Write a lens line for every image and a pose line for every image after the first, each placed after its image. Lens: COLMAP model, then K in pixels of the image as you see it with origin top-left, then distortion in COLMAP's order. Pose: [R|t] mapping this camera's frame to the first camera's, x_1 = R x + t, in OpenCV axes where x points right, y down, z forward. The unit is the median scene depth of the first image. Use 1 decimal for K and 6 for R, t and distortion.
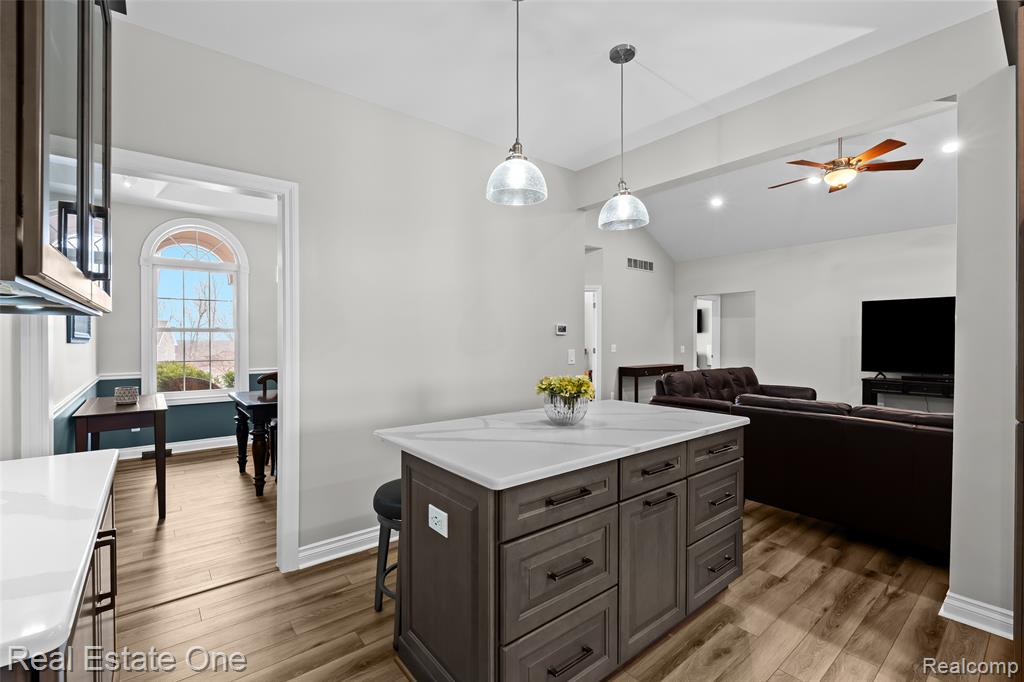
lens RADIAL K [[451.1, 0, 512.0], [0, 451.1, 341.0], [0, 0, 1]] dist [-0.001997, -0.000202]
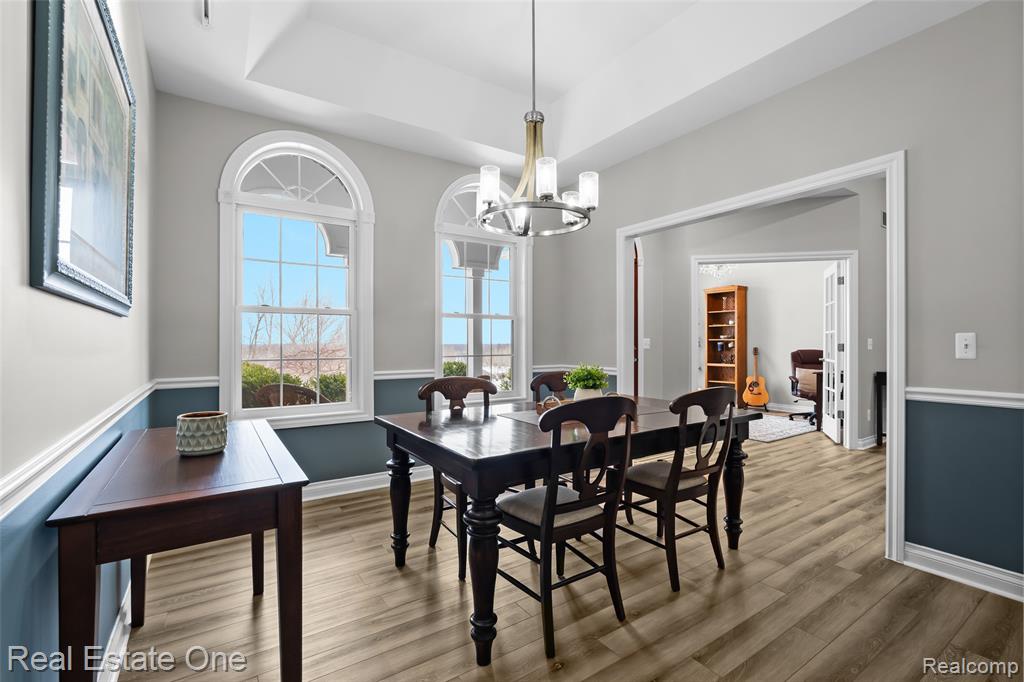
lens RADIAL K [[451.1, 0, 512.0], [0, 451.1, 341.0], [0, 0, 1]] dist [-0.001997, -0.000202]
pose [[0.996182, -0.000945, -0.087292, -0.318659], [0.000145, 0.999958, -0.009170, 0.022481], [0.087297, 0.009122, 0.996141, 0.362489]]
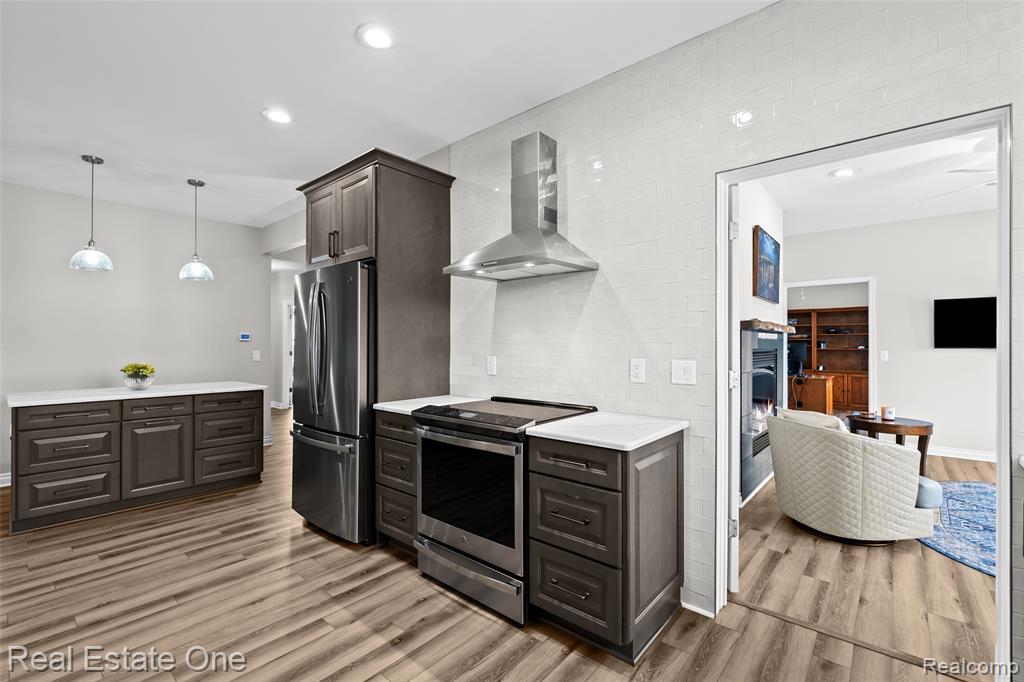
lens RADIAL K [[451.1, 0, 512.0], [0, 451.1, 341.0], [0, 0, 1]] dist [-0.001997, -0.000202]
pose [[0.983963, -0.000004, 0.178372, 1.568625], [0.001957, 0.999940, -0.010770, 0.010057], [-0.178361, 0.010946, 0.983904, -1.307993]]
